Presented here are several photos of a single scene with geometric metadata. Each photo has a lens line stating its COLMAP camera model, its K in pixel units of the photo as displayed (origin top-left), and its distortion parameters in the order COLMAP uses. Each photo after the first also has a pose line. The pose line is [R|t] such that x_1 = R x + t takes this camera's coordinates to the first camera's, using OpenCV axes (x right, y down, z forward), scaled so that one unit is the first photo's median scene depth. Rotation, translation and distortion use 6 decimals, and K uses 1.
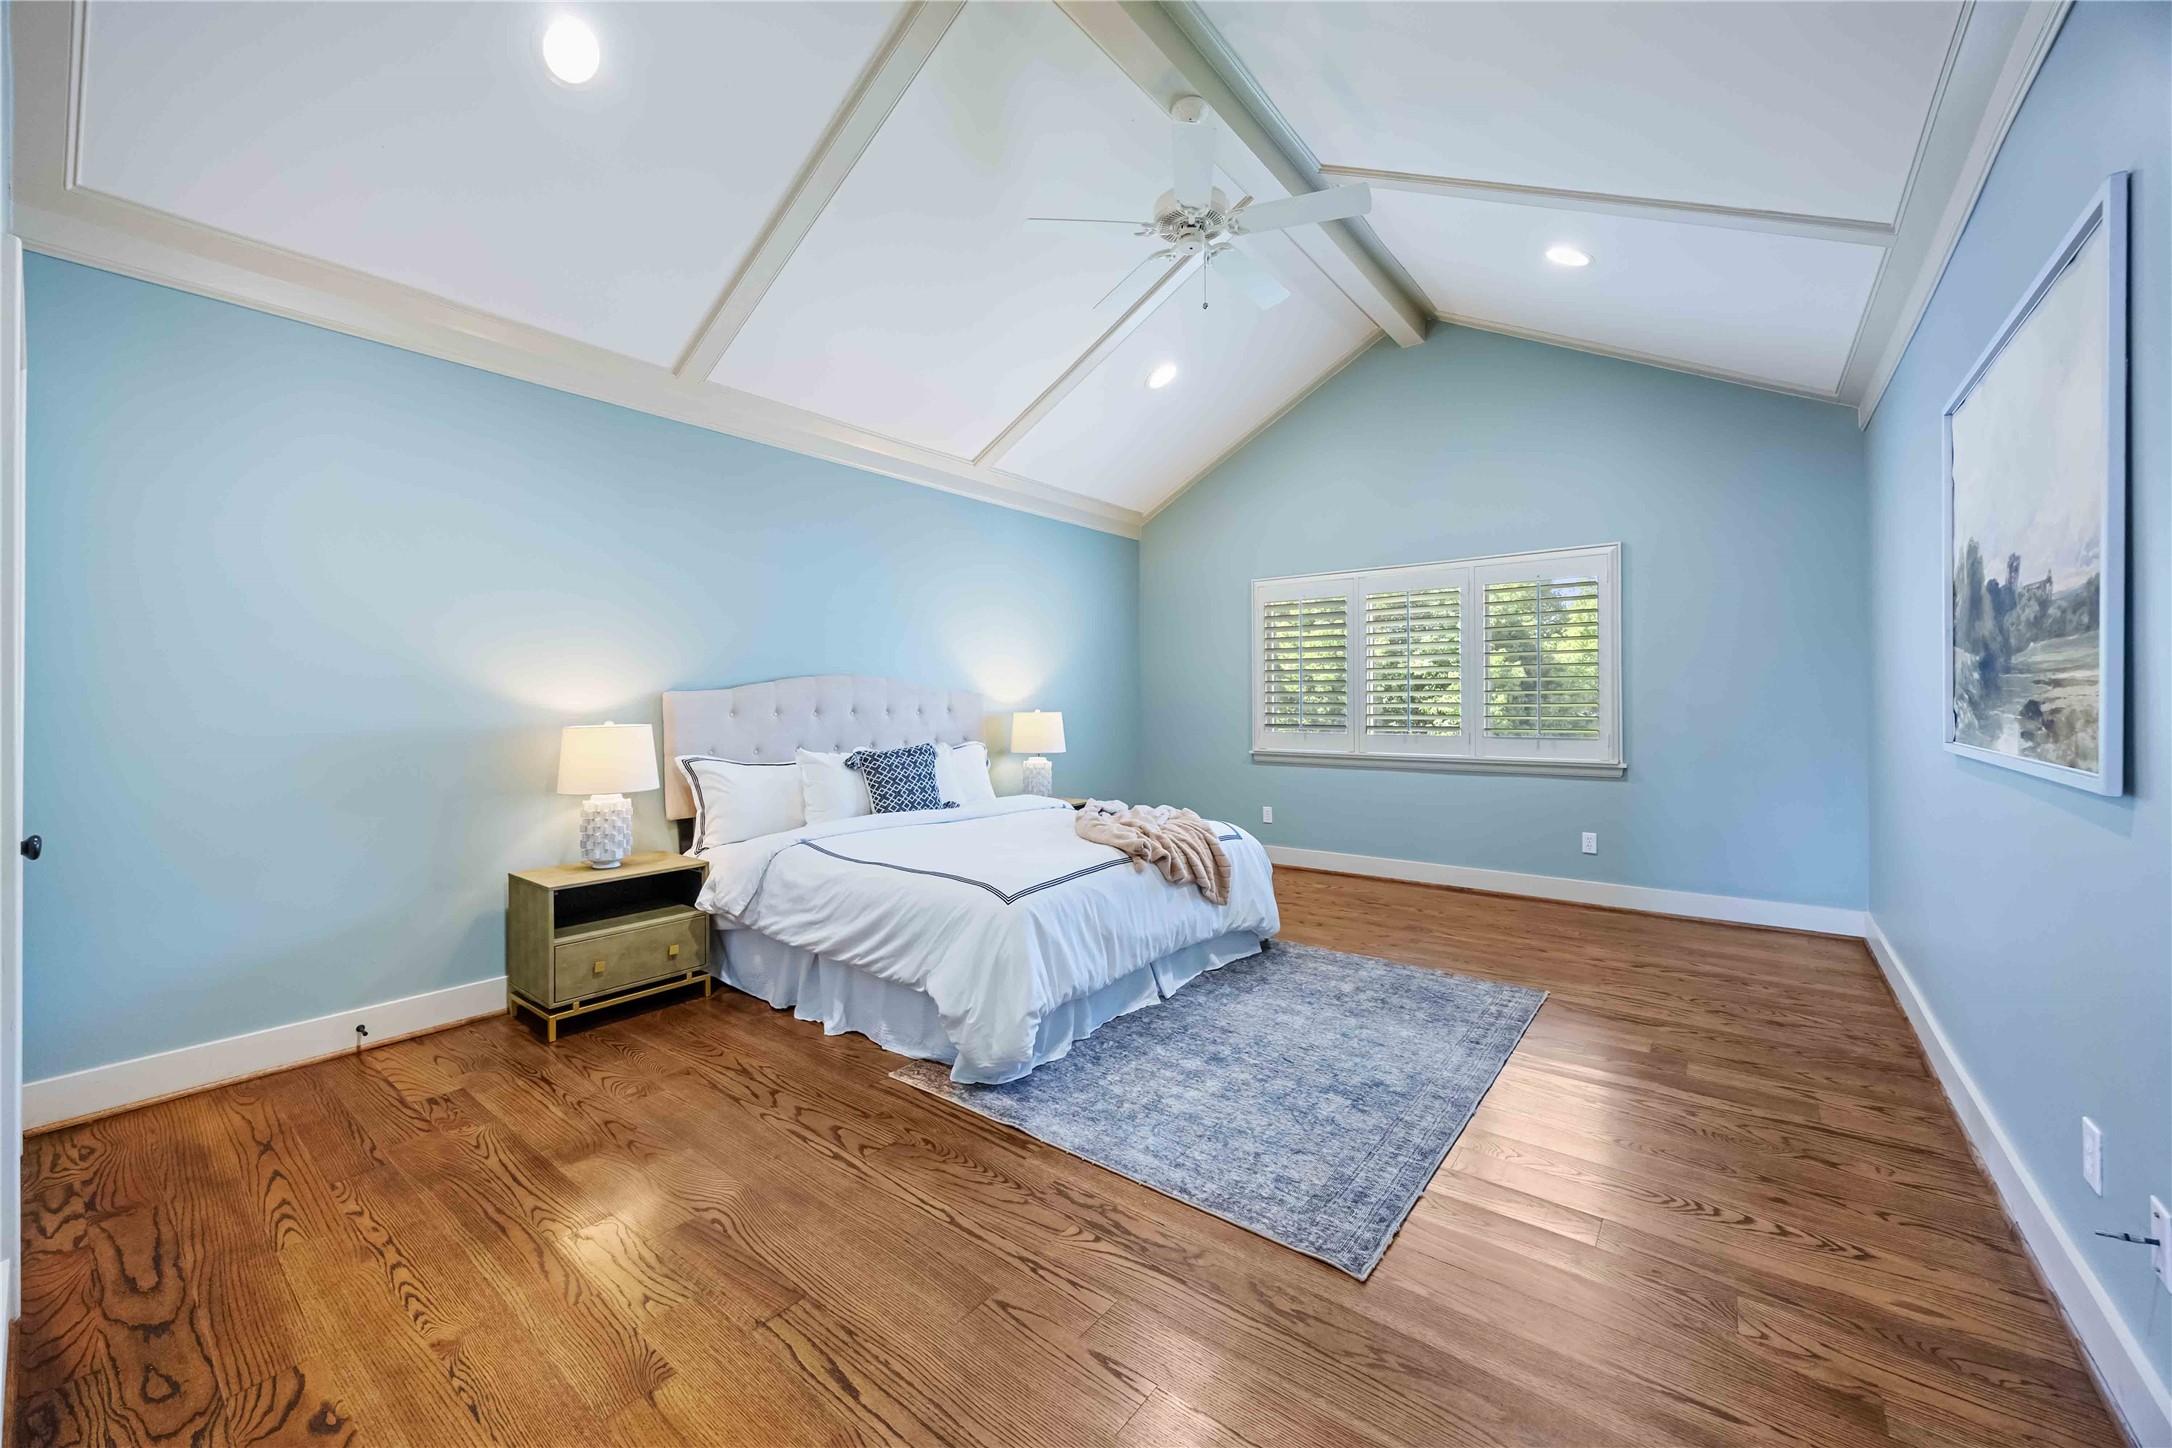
lens RADIAL K [[818.4, 0, 1083.1], [0, 818.4, 712.0], [0, 0, 1]] dist [-0.002091, -0.000173]
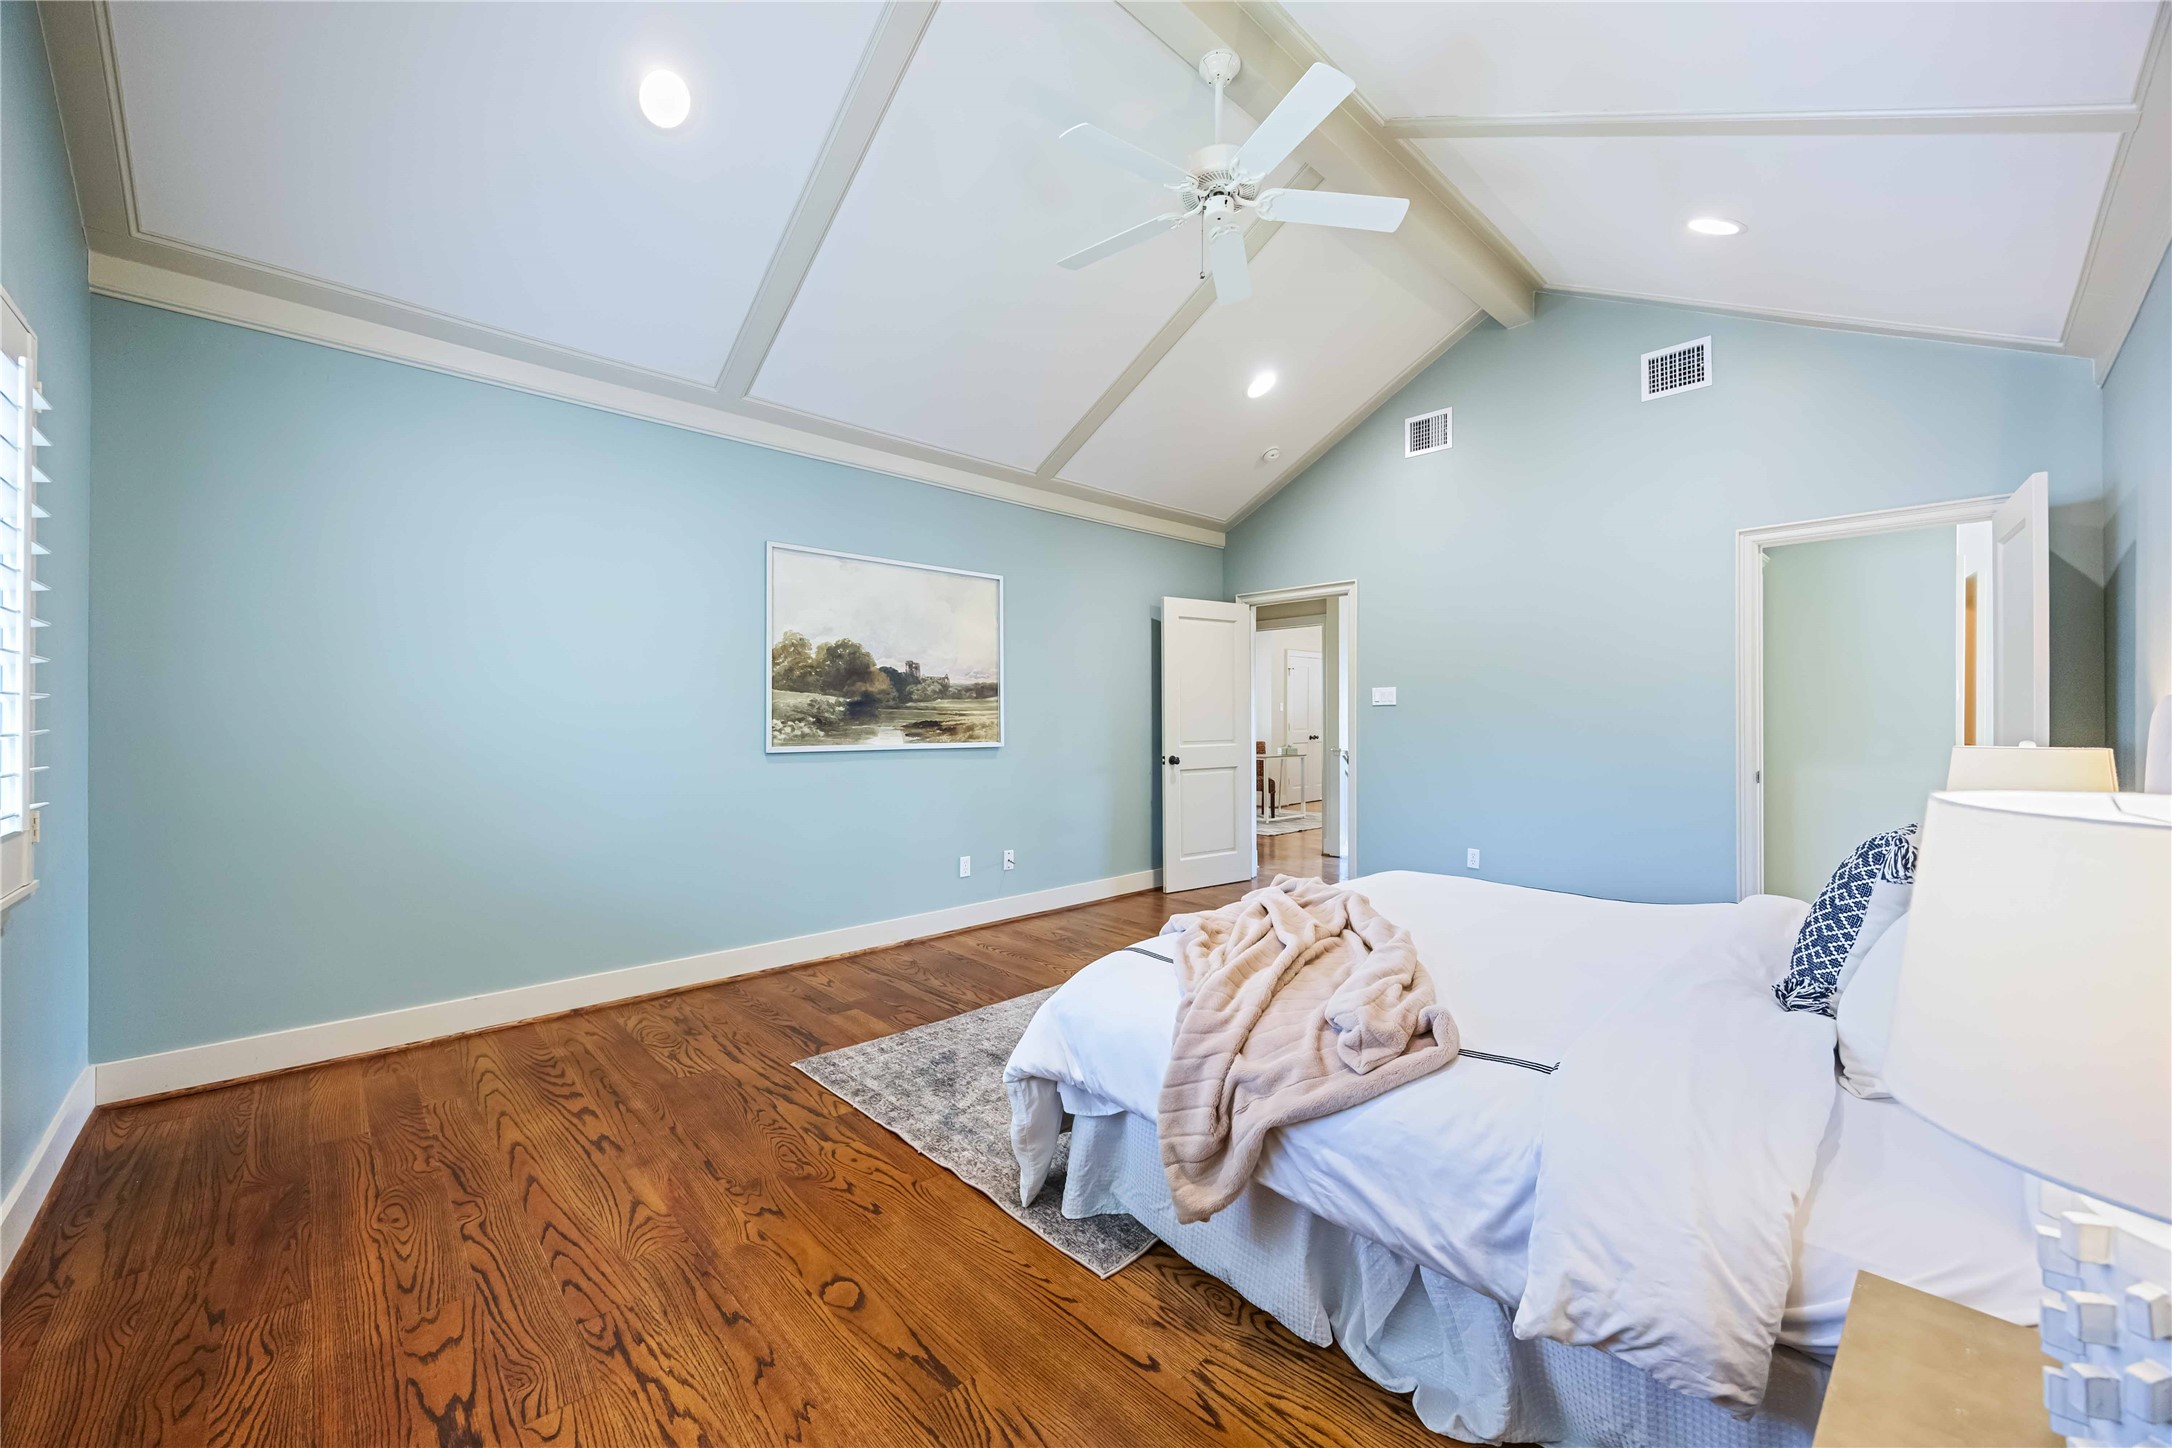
lens RADIAL K [[818.4, 0, 1091.9], [0, 818.4, 720.2], [0, 0, 1]] dist [-0.002091, -0.000173]
pose [[-0.990159, 0.008858, 0.139669, 0.144666], [0.010429, 0.999890, 0.010515, -0.019737], [-0.139561, 0.011868, -0.990142, 1.839147]]
